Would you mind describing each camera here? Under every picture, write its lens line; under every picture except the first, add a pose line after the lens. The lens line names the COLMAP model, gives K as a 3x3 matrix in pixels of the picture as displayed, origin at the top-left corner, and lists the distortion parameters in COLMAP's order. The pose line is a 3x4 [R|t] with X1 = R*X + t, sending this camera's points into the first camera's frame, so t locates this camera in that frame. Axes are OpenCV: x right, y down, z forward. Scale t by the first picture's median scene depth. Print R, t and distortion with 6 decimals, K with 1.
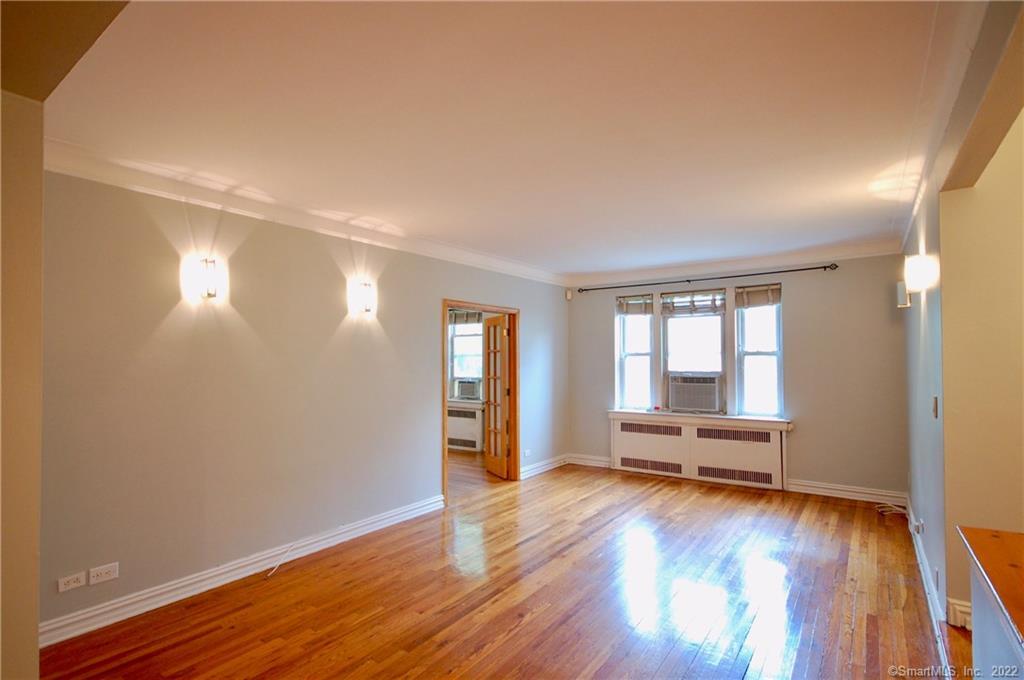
lens RADIAL K [[504.0, 0, 507.9], [0, 504.0, 349.8], [0, 0, 1]] dist [0.008064, -0.002948]
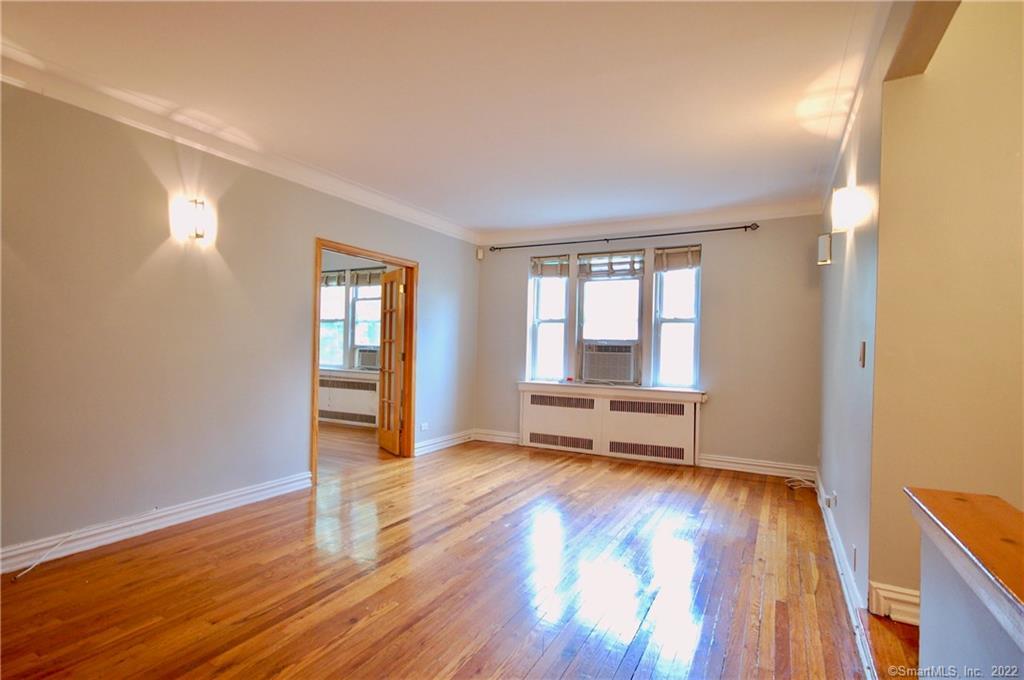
lens RADIAL K [[504.0, 0, 508.7], [0, 504.0, 349.6], [0, 0, 1]] dist [0.008064, -0.002948]
pose [[0.991548, 0.025417, 0.127223, 0.077307], [-0.028651, 0.999310, 0.023654, 0.050025], [-0.126534, -0.027099, 0.991592, 0.120482]]
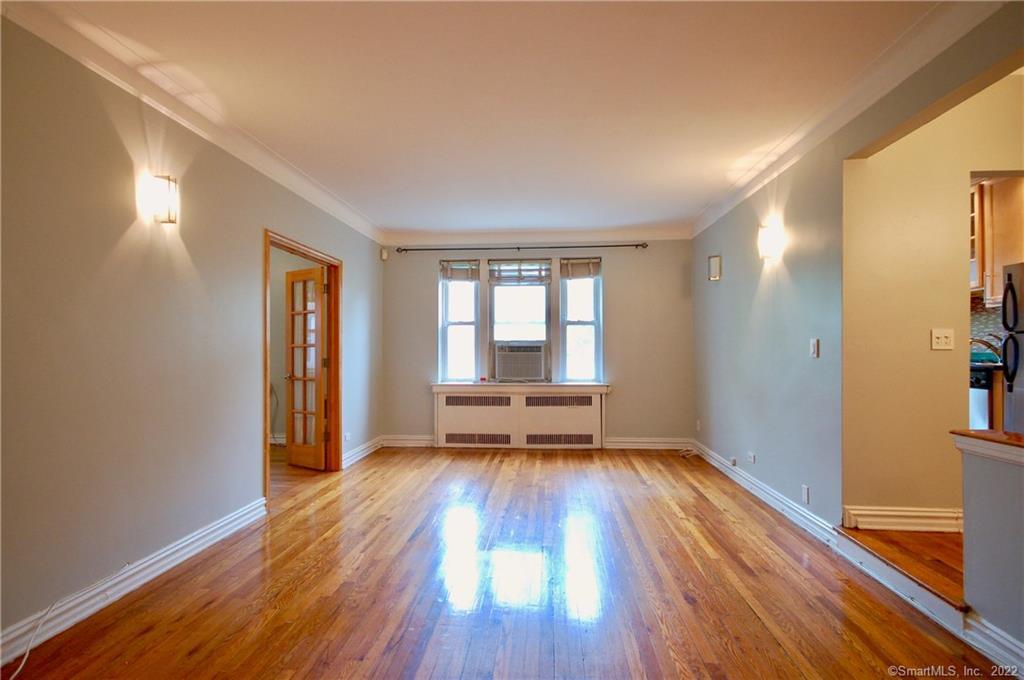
lens RADIAL K [[504.0, 0, 508.5], [0, 504.0, 349.5], [0, 0, 1]] dist [0.008064, -0.002948]
pose [[0.857067, 0.004367, 0.515187, -0.182920], [-0.012726, 0.999838, 0.012695, 0.053813], [-0.515049, -0.017437, 0.856984, 0.176807]]
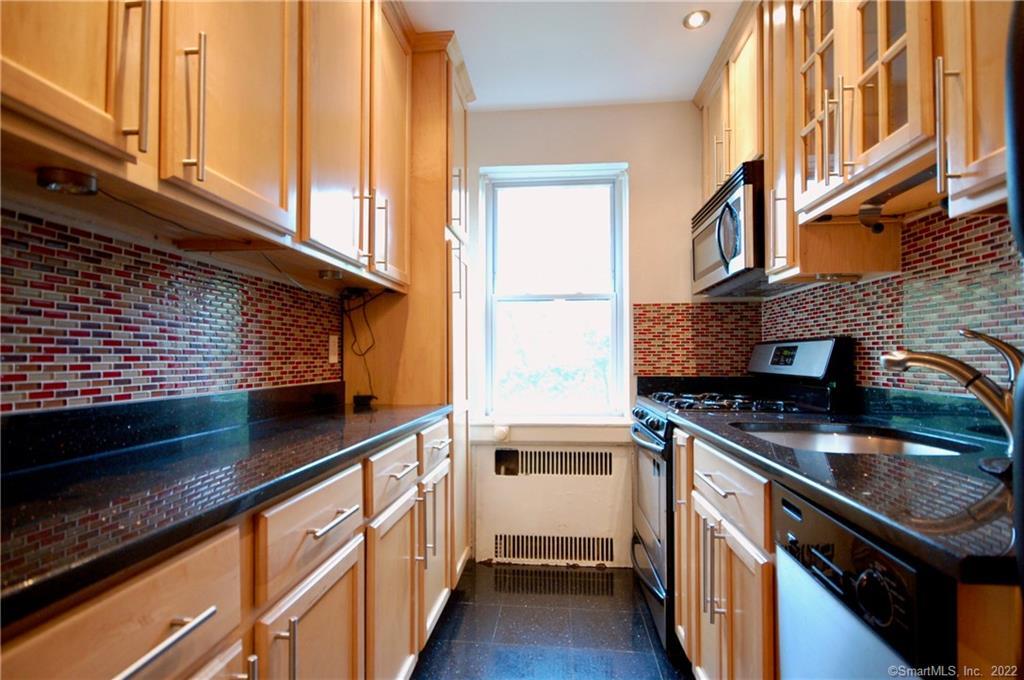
lens RADIAL K [[504.0, 0, 507.9], [0, 504.0, 350.0], [0, 0, 1]] dist [0.008064, -0.002948]
pose [[0.868906, 0.012635, 0.494816, 0.572095], [-0.014311, 0.999898, -0.000402, 0.040622], [-0.494771, -0.006732, 0.868998, 0.374436]]
